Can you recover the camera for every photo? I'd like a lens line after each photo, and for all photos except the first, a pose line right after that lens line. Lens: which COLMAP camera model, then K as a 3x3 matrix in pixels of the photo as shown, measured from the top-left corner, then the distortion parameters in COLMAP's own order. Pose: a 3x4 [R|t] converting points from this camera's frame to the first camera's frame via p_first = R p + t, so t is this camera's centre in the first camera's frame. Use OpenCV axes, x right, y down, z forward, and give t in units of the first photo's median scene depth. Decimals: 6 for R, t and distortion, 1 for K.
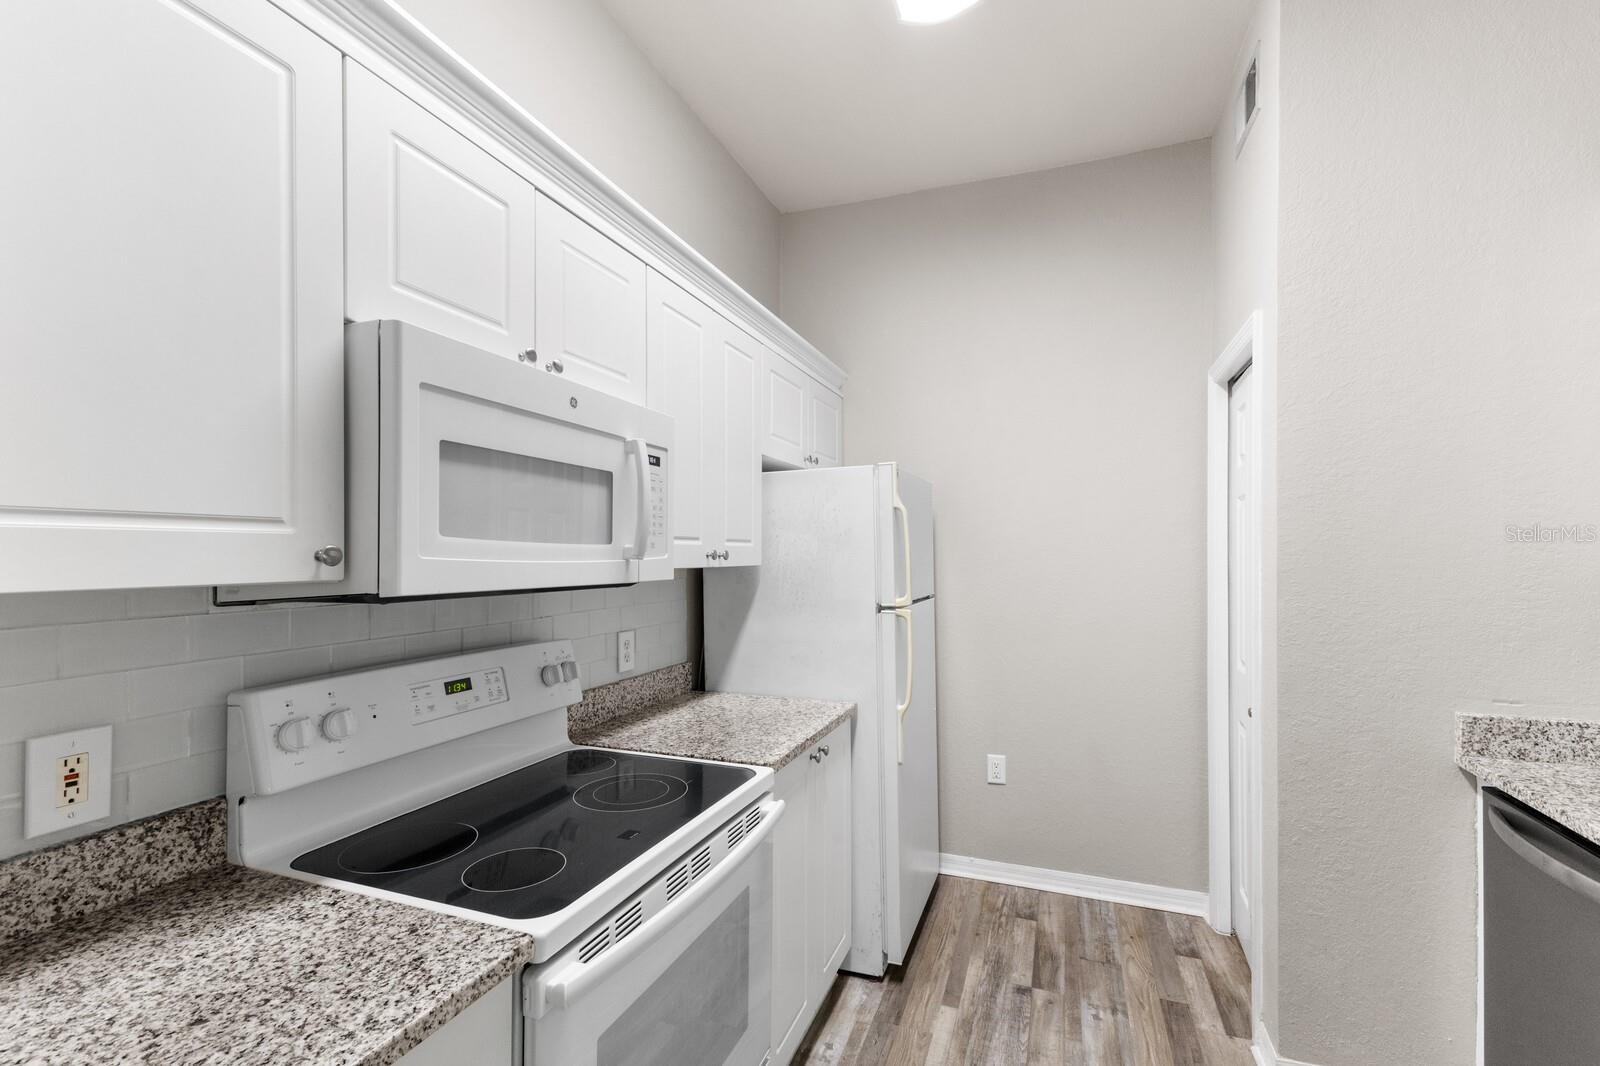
lens RADIAL K [[694.6, 0, 828.0], [0, 694.6, 553.7], [0, 0, 1]] dist [0.020757, -0.002933]
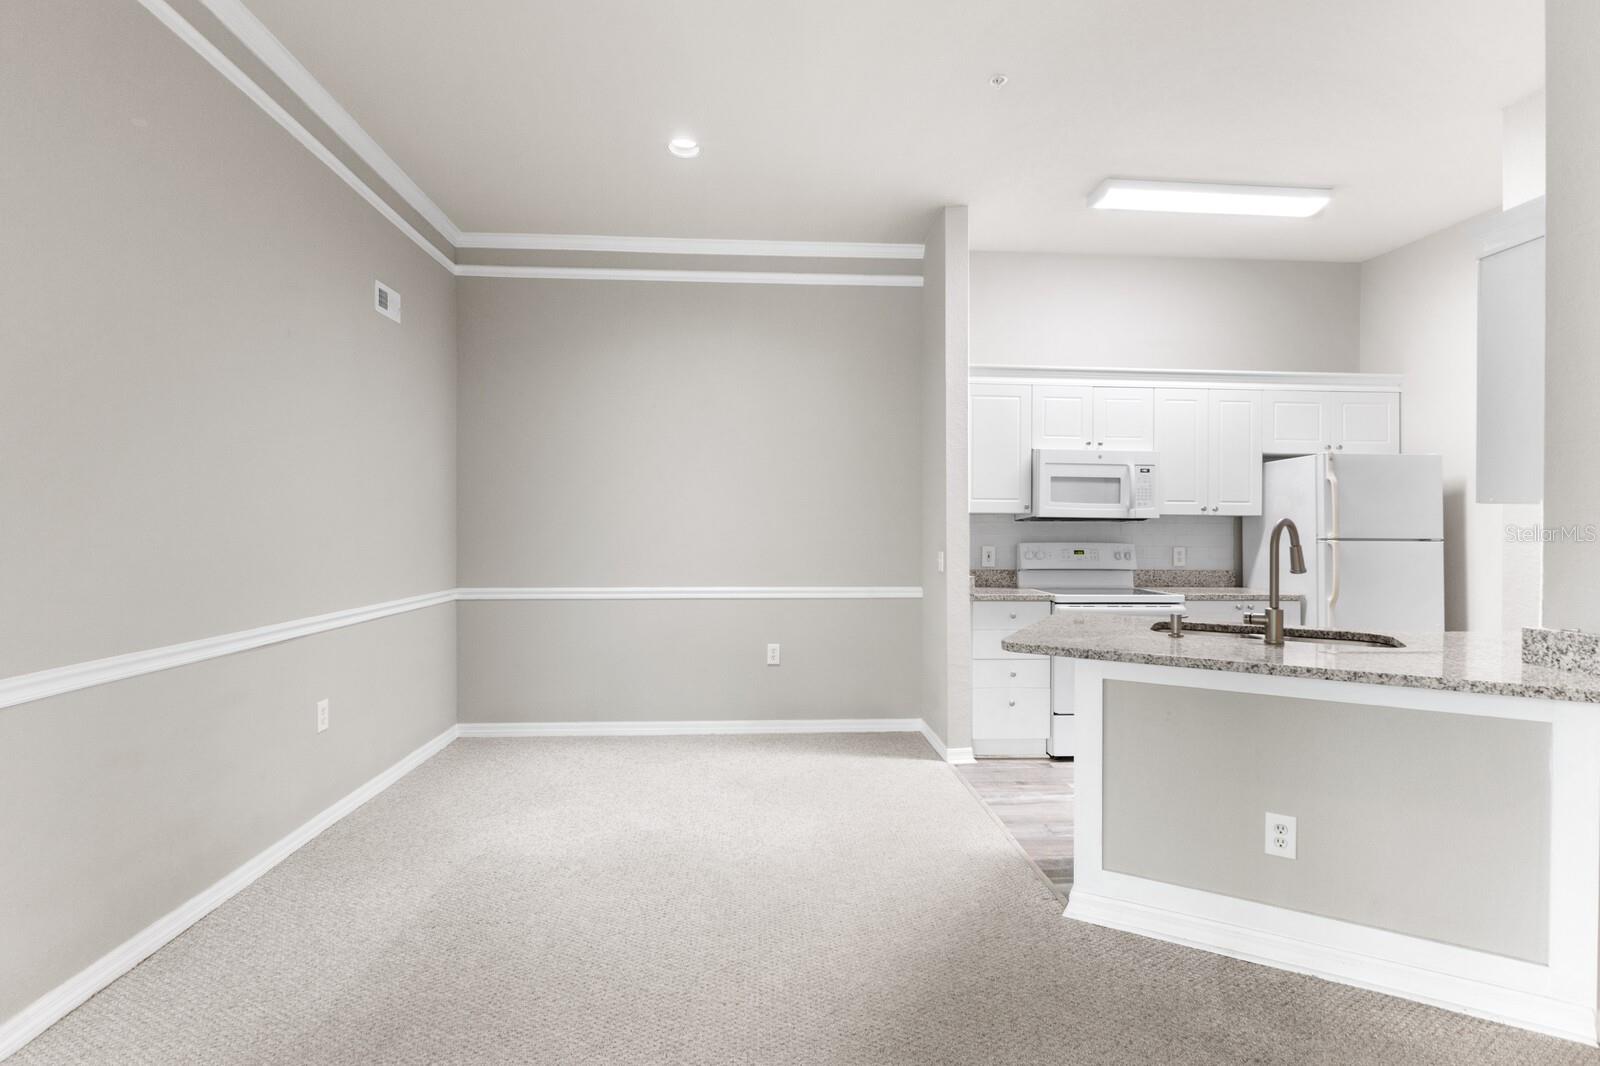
lens RADIAL K [[757.7, 0, 806.2], [0, 757.7, 538.8], [0, 0, 1]] dist [-0.000727, -0.000180]
pose [[0.414031, 0.012767, -0.910173, 1.297583], [-0.004993, 0.999918, 0.011755, 0.065911], [0.910249, -0.000323, 0.414061, -0.942142]]
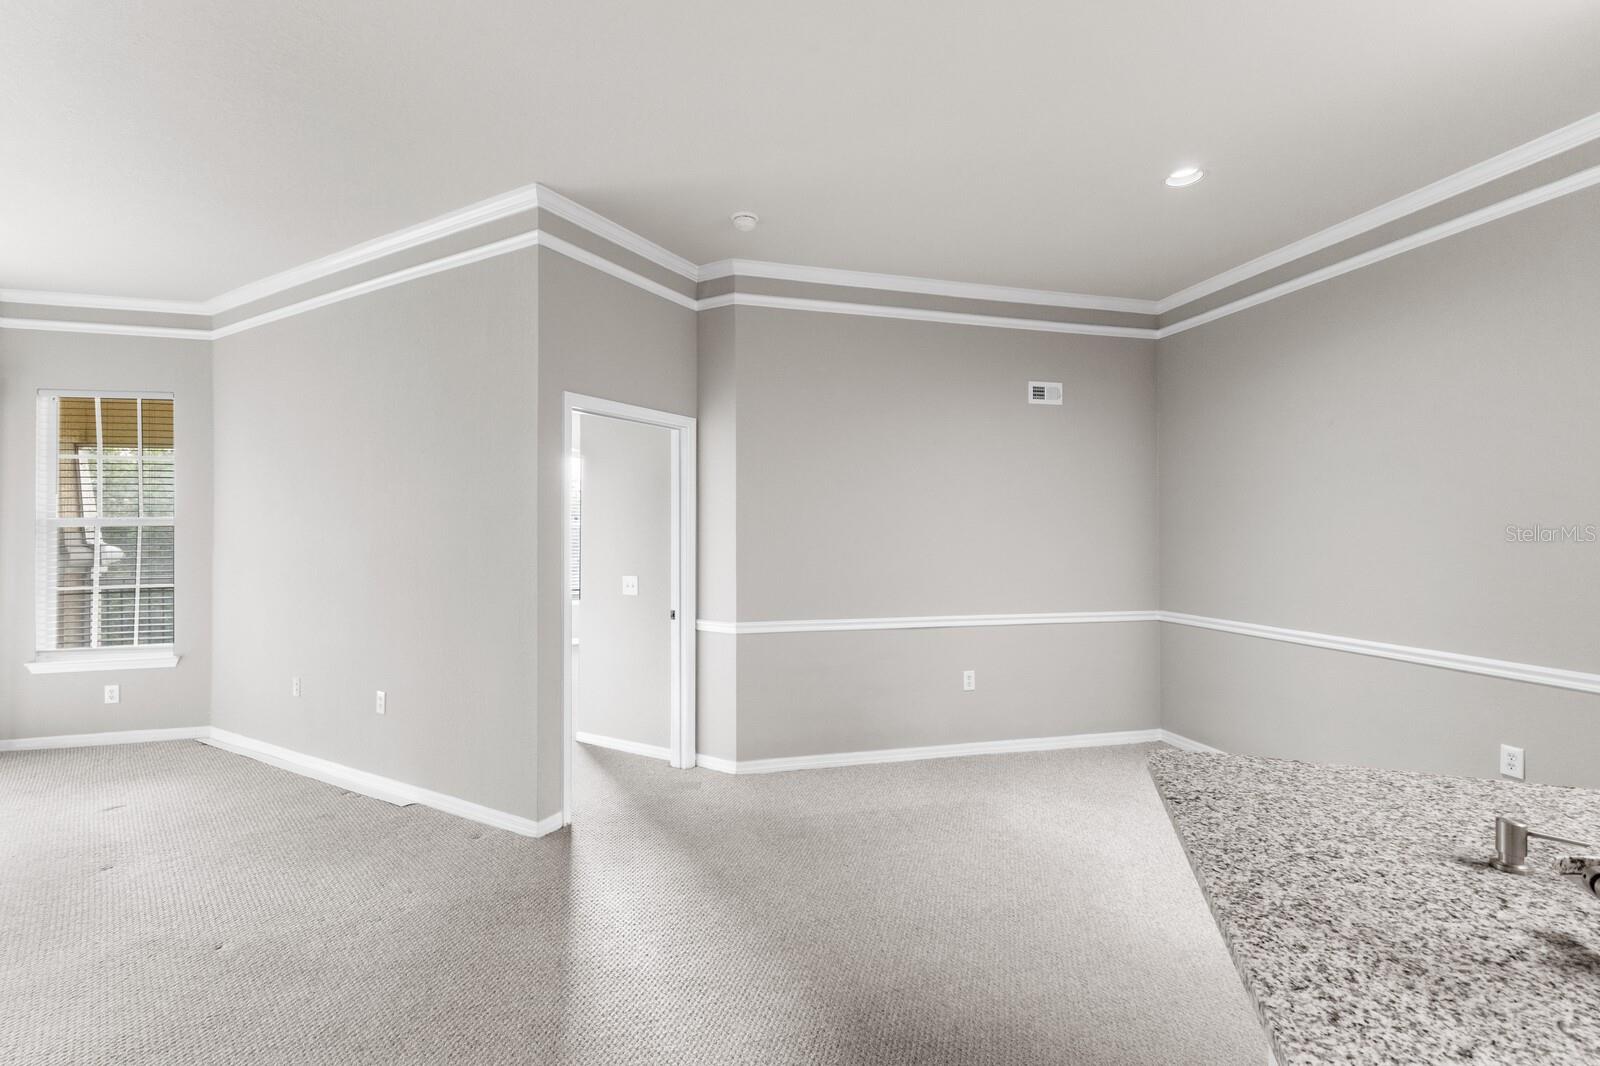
lens RADIAL K [[694.6, 0, 804.1], [0, 694.6, 530.7], [0, 0, 1]] dist [0.020757, -0.002933]
pose [[-0.823783, -0.002450, -0.566901, 1.179311], [-0.002595, 0.999996, -0.000551, -0.013516], [0.566900, 0.001017, -0.823786, 0.192637]]
